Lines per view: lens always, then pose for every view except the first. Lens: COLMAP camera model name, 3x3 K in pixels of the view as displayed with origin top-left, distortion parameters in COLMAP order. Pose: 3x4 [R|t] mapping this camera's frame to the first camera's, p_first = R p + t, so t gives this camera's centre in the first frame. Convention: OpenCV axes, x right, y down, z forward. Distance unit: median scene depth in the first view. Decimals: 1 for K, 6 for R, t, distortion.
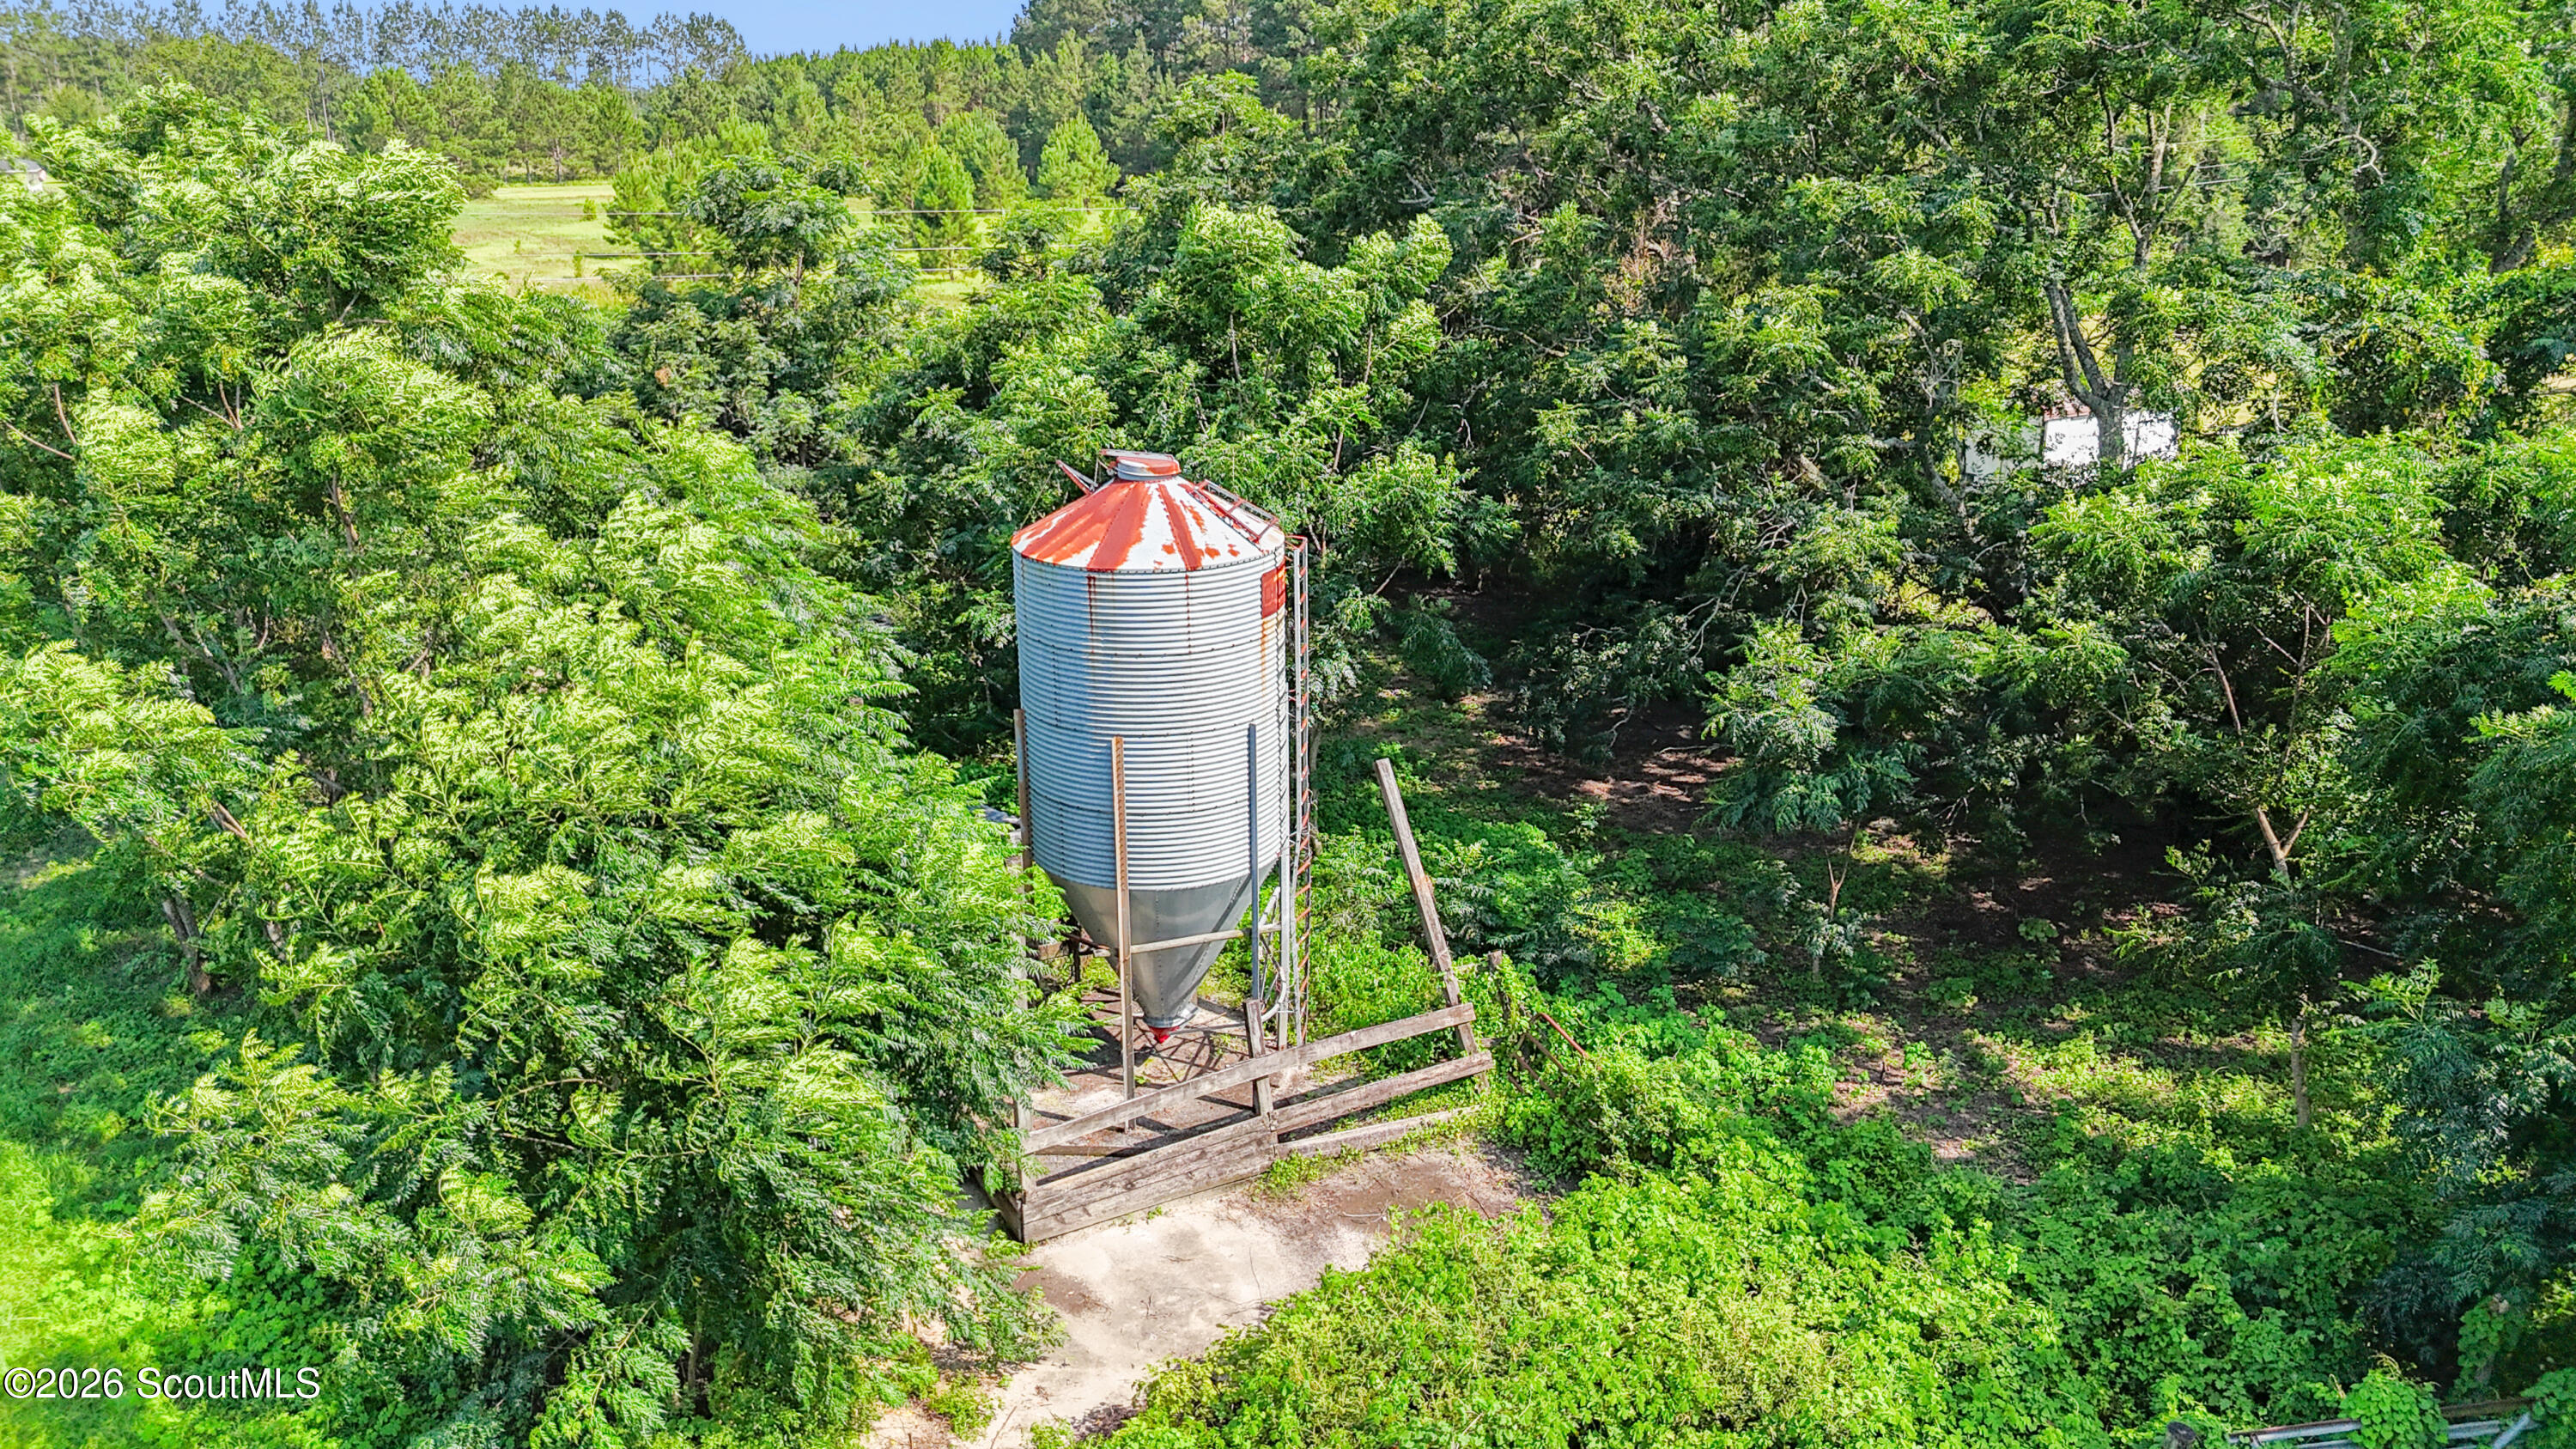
lens RADIAL K [[1909.8, 0, 1288.0], [0, 1909.8, 724.5], [0, 0, 1]] dist [0.077316, -0.097579]
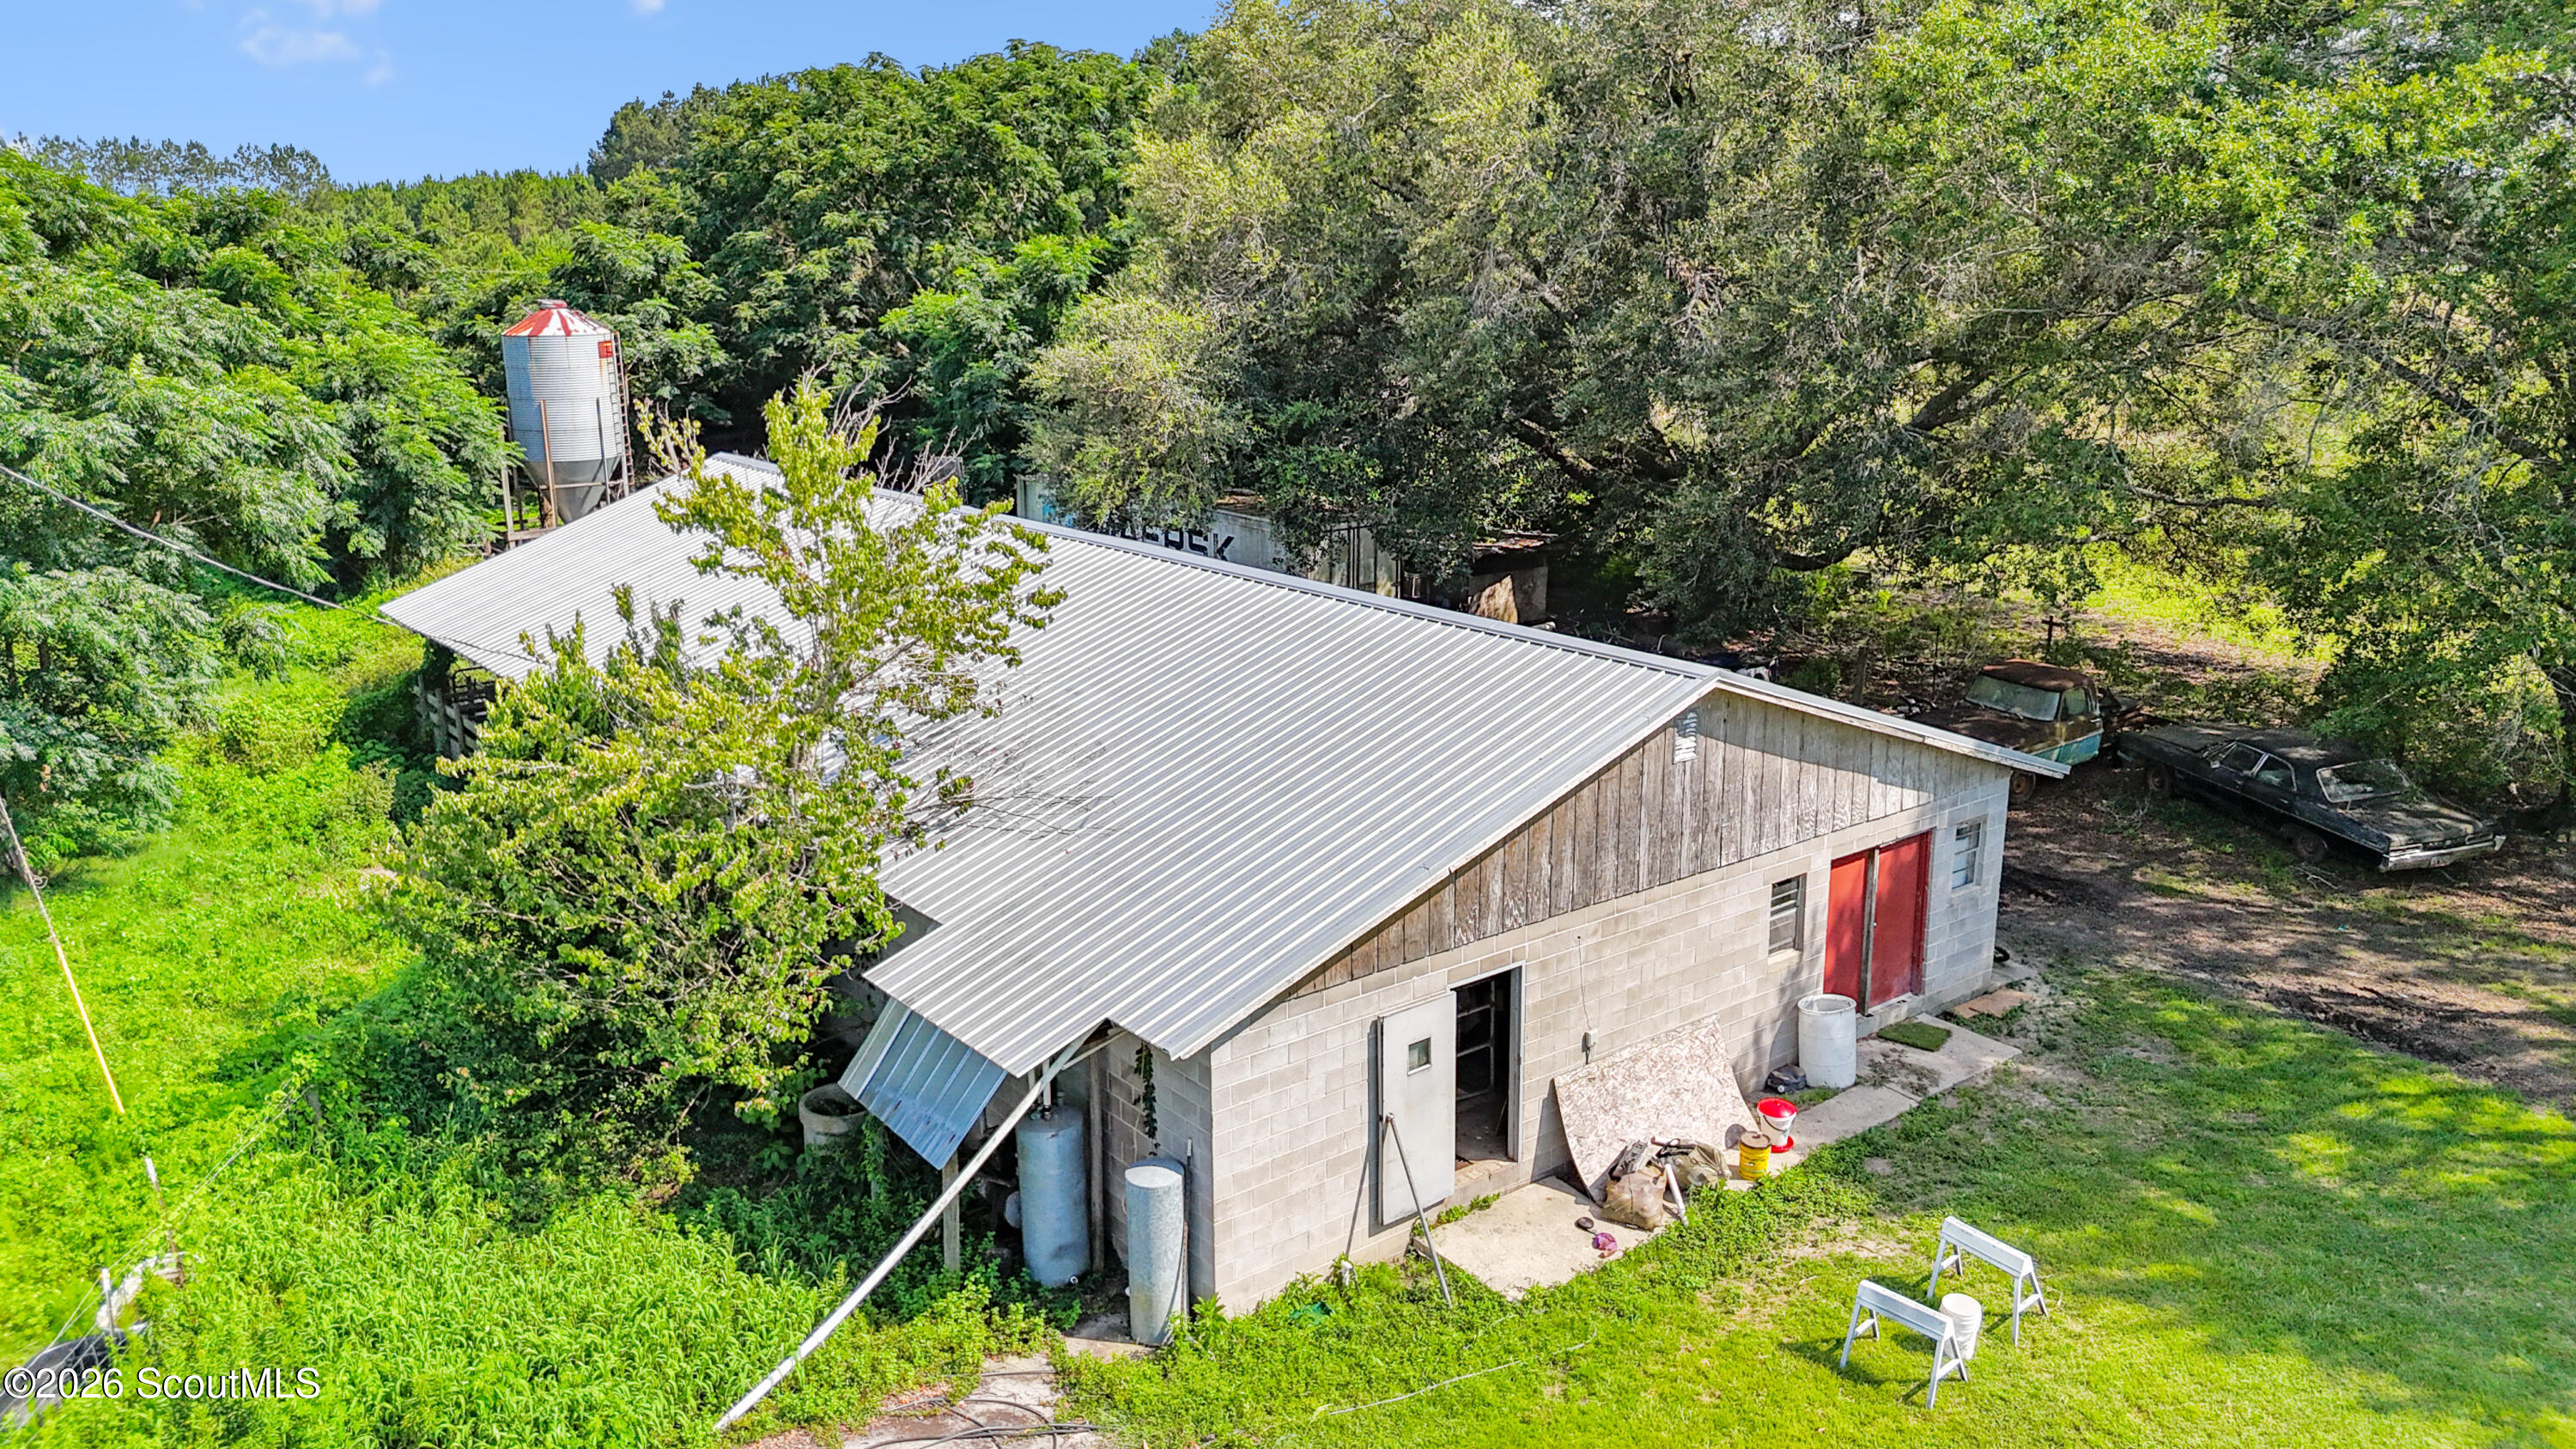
lens RADIAL K [[1909.8, 0, 1288.0], [0, 1909.8, 724.5], [0, 0, 1]] dist [0.077316, -0.097579]
pose [[0.982010, -0.045067, 0.183371, 0.187728], [0.056928, 0.996577, -0.059940, 0.304226], [-0.180042, 0.069300, 0.981215, -0.826762]]
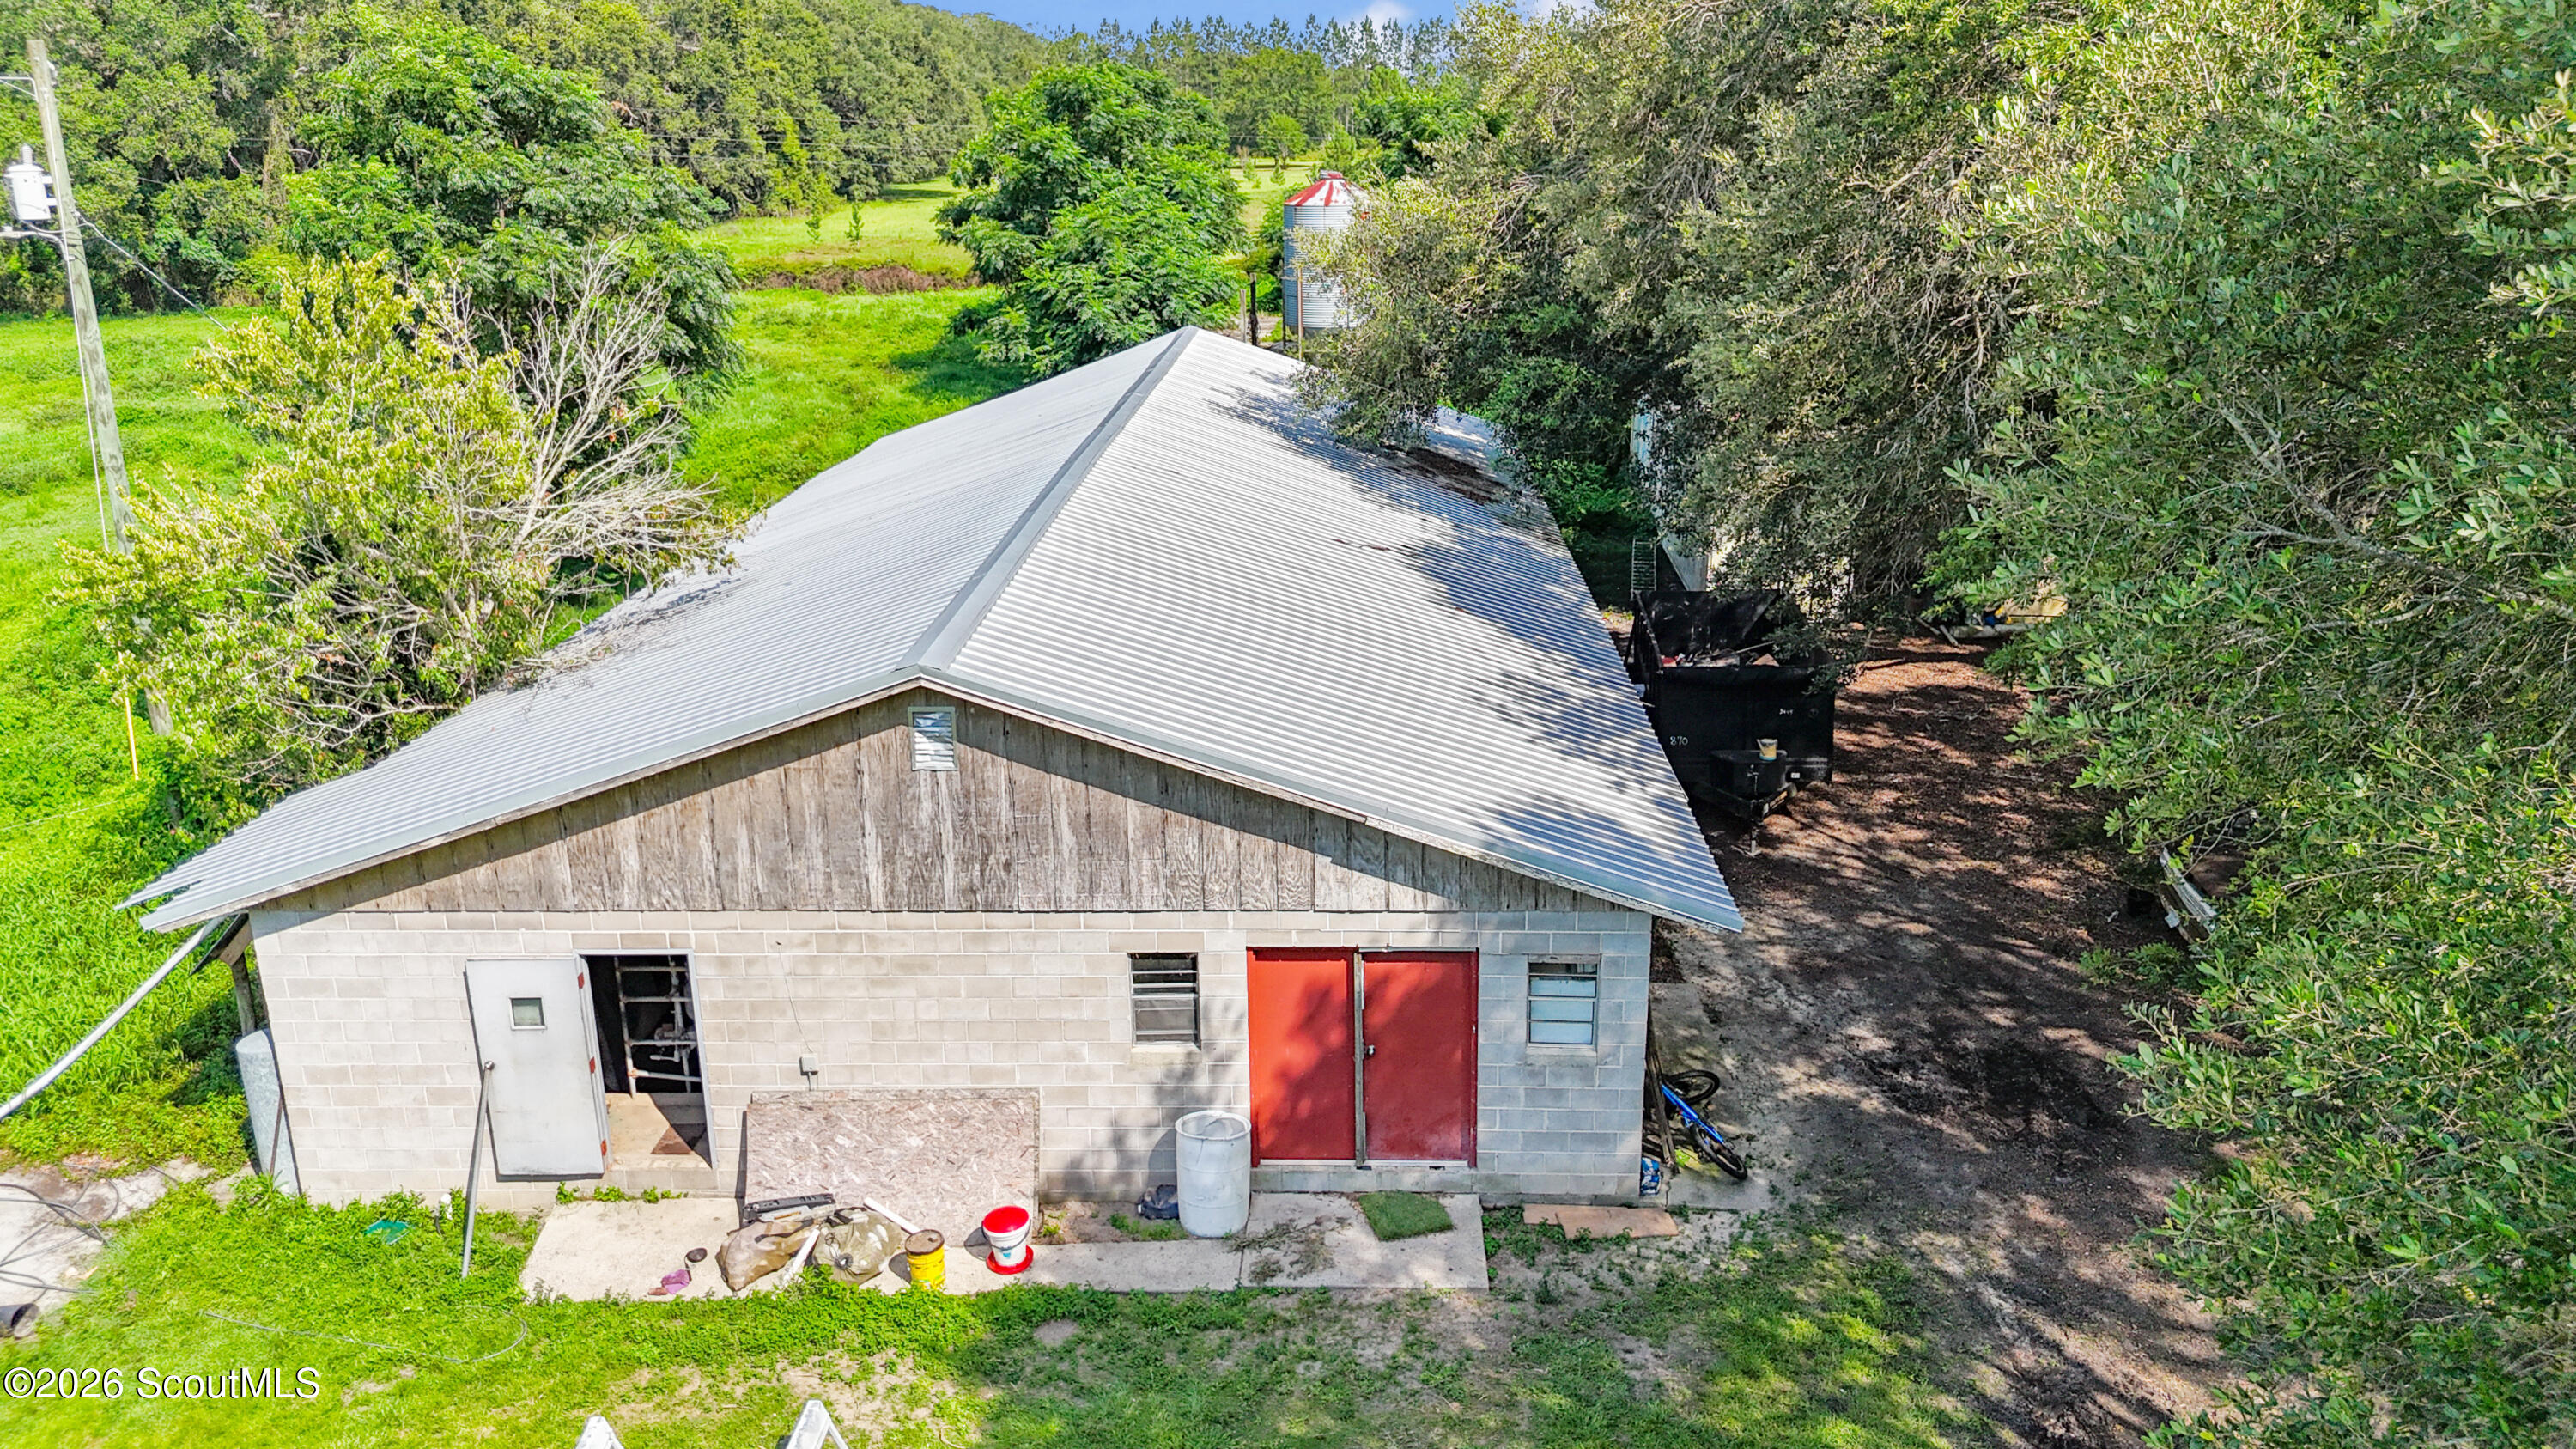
lens RADIAL K [[1909.8, 0, 1288.0], [0, 1909.8, 724.5], [0, 0, 1]] dist [0.077316, -0.097579]
pose [[0.865927, 0.144002, -0.478993, 0.606481], [-0.143494, 0.988925, 0.037896, 0.257466], [0.479146, 0.035918, 0.877000, -0.686783]]
